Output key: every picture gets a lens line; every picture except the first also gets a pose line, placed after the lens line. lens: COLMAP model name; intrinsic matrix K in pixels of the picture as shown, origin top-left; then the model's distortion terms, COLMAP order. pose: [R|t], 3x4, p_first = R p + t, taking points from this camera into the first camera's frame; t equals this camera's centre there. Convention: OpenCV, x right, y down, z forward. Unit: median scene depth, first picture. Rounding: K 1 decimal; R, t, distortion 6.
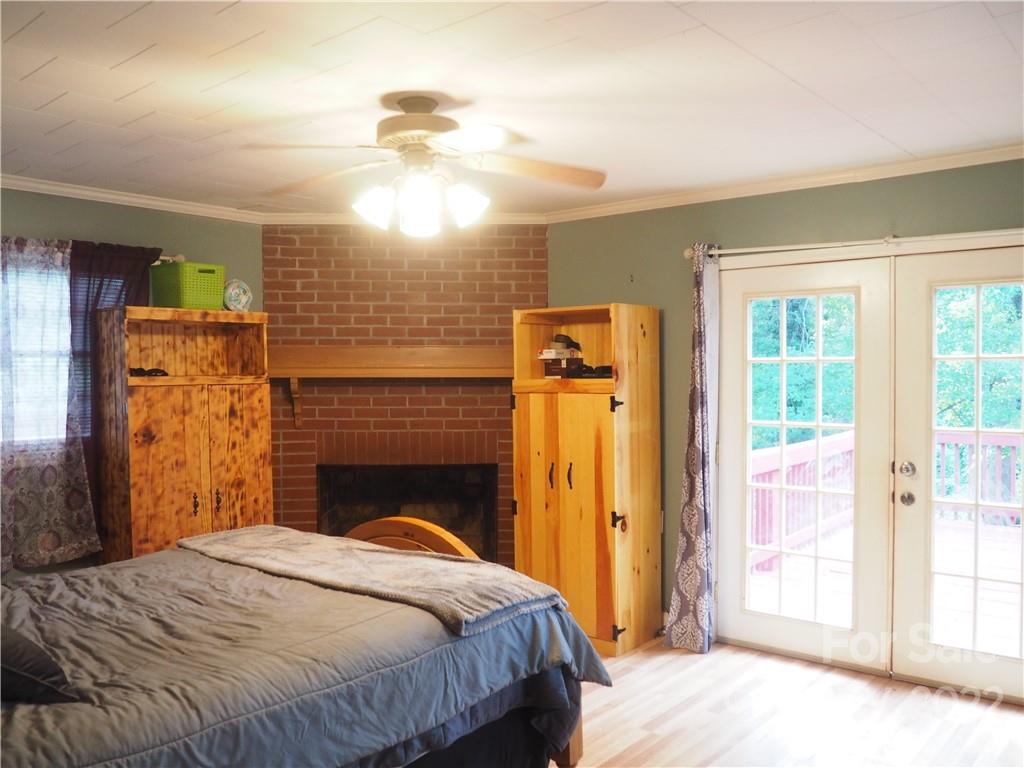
lens RADIAL K [[853.3, 0, 511.9], [0, 853.3, 384.3], [0, 0, 1]] dist [-0.065198, 0.024420]
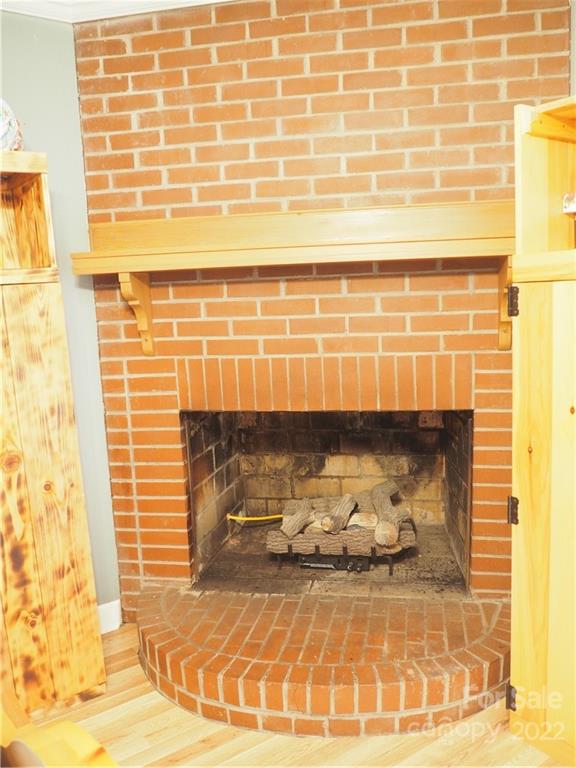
lens RADIAL K [[639.9, 0, 292.9], [0, 639.9, 388.8], [0, 0, 1]] dist [-0.065198, 0.024420]
pose [[0.967401, 0.003177, -0.253228, -0.026406], [0.033867, 0.989317, 0.141793, 0.013413], [0.250973, -0.145747, 0.956959, 0.566379]]
